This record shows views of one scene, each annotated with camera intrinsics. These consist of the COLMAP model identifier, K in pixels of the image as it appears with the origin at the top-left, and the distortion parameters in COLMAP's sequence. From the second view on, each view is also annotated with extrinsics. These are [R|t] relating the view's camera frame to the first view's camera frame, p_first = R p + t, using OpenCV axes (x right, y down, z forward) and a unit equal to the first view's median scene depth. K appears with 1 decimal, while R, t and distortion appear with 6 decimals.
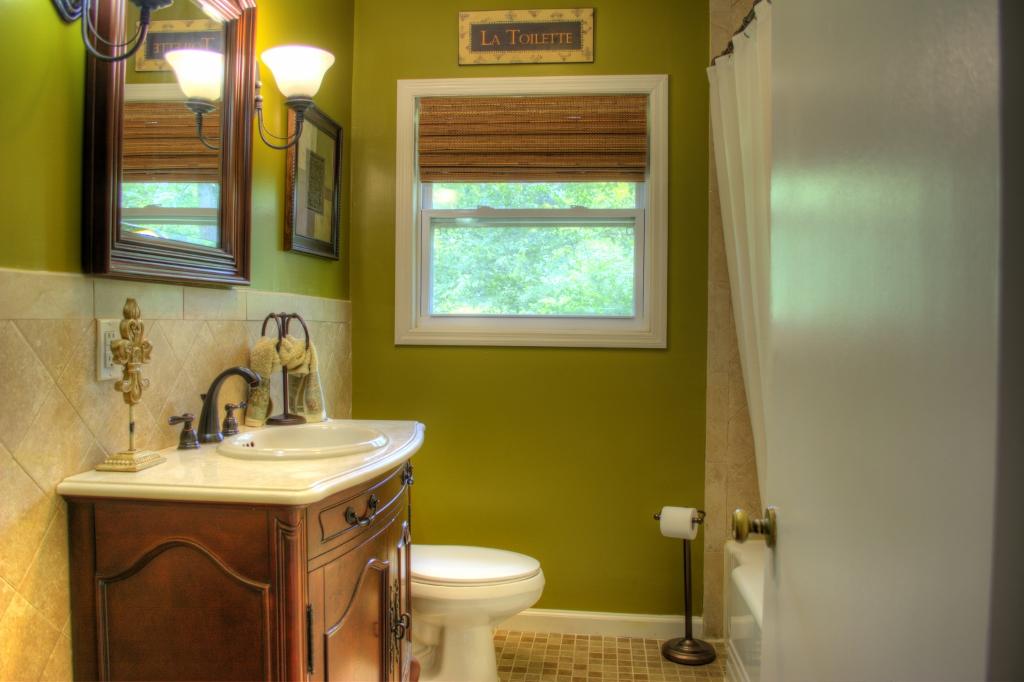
lens RADIAL K [[820.5, 0, 509.3], [0, 820.5, 340.3], [0, 0, 1]] dist [-0.083250, 0.008919]
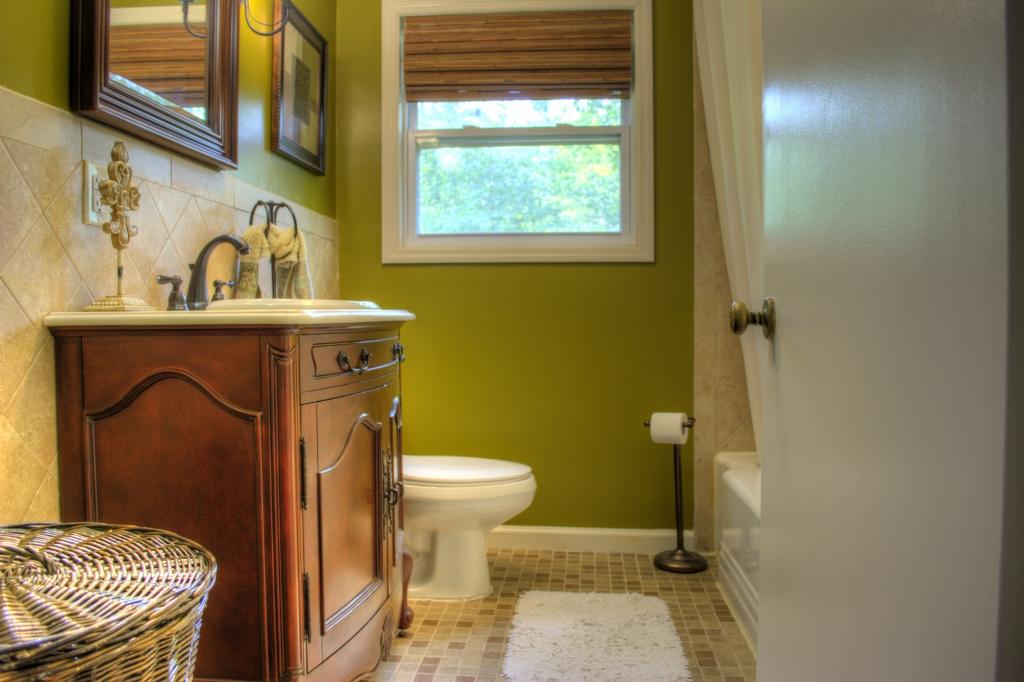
lens RADIAL K [[816.3, 0, 507.2], [0, 816.3, 339.3], [0, 0, 1]] dist [-0.073969, -0.002471]
pose [[0.999768, -0.012546, 0.017536, -0.007719], [0.012398, 0.999887, 0.008520, 0.114672], [-0.017641, -0.008301, 0.999810, 0.005046]]
